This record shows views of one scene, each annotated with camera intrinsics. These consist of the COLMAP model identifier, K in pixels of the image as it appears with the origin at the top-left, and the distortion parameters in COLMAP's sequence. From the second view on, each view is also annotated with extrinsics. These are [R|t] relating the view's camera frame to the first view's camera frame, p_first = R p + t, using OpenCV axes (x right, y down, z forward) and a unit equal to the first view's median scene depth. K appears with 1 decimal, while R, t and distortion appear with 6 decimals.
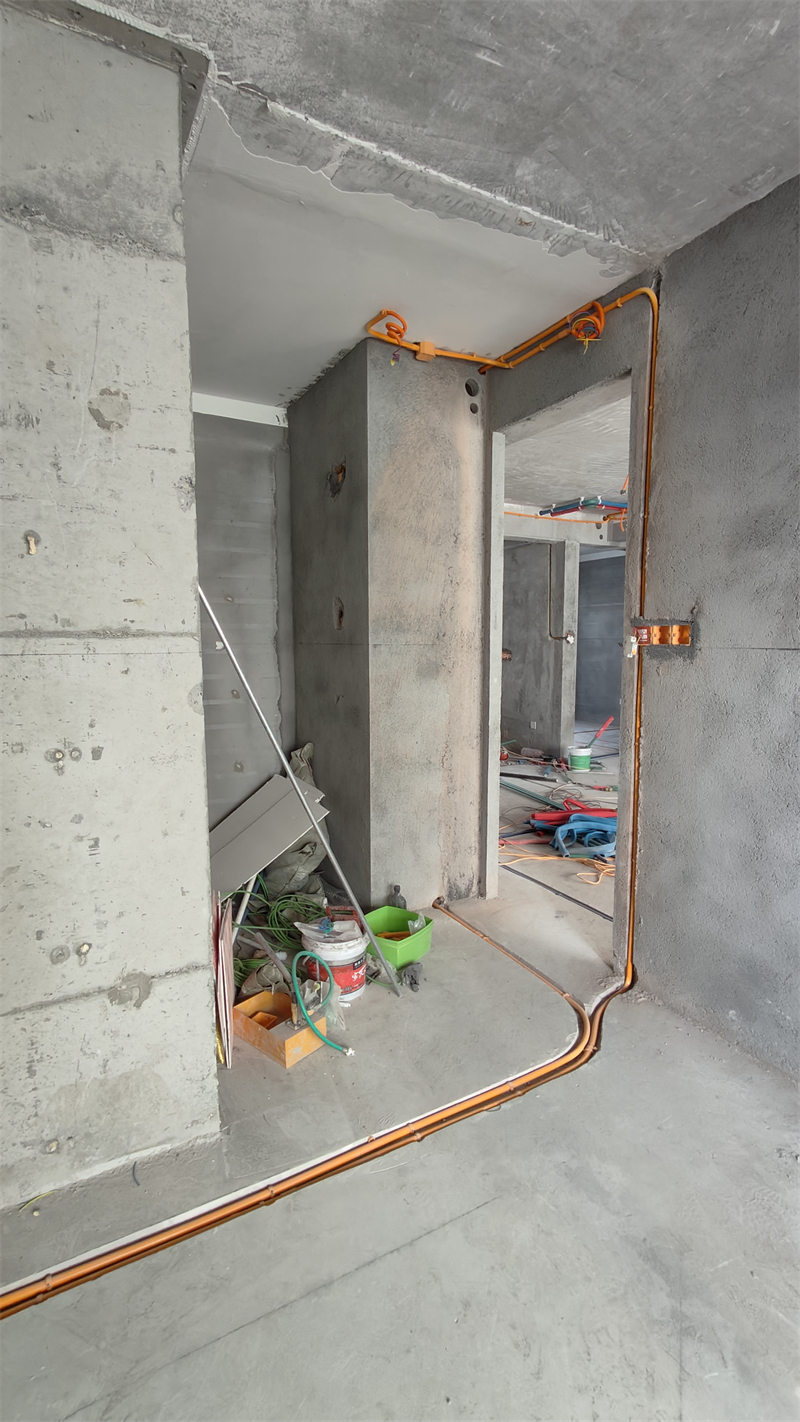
lens RADIAL K [[651.7, 0, 403.4], [0, 651.7, 714.4], [0, 0, 1]] dist [-0.003244, 0.000962]
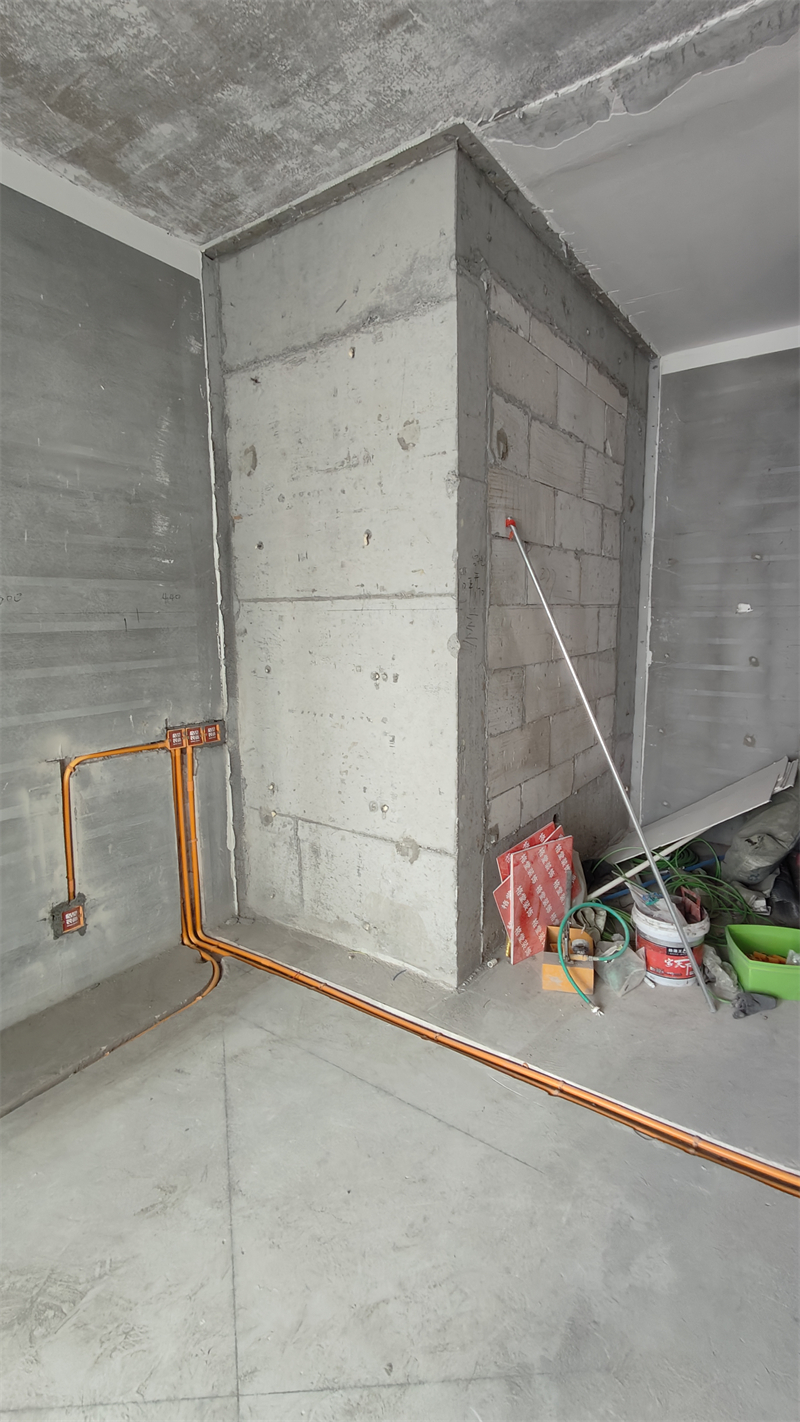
lens RADIAL K [[651.7, 0, 405.7], [0, 651.7, 716.0], [0, 0, 1]] dist [-0.003244, 0.000962]
pose [[0.439287, 0.137342, -0.887786, 0.717583], [-0.095644, 0.989778, 0.105794, -0.011588], [0.893241, 0.038437, 0.447933, 0.312953]]
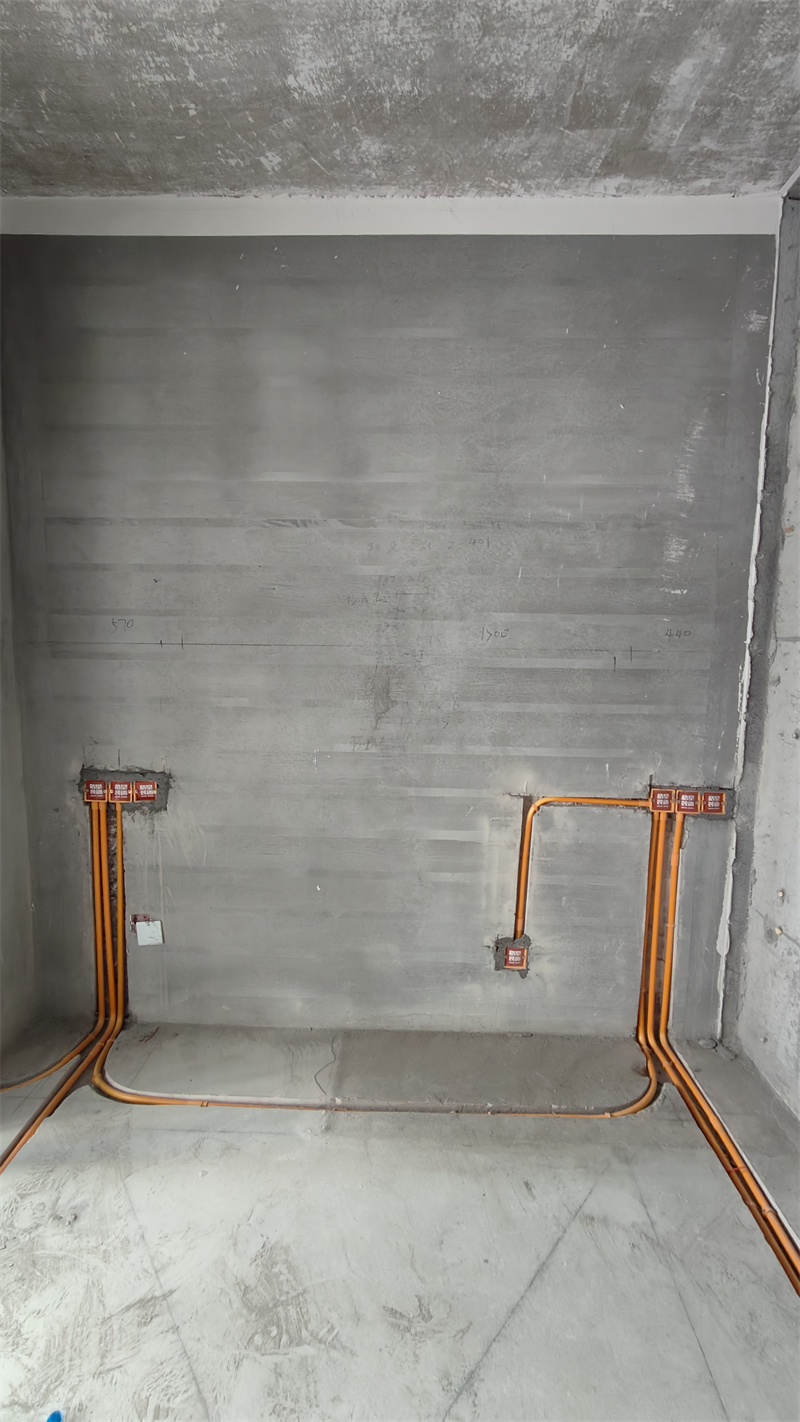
lens RADIAL K [[651.7, 0, 405.8], [0, 651.7, 715.0], [0, 0, 1]] dist [-0.003244, 0.000962]
pose [[-0.506299, 0.093102, -0.857317, 0.501493], [-0.117352, 0.977468, 0.175454, -0.070498], [0.854336, 0.189441, -0.483966, 0.641600]]
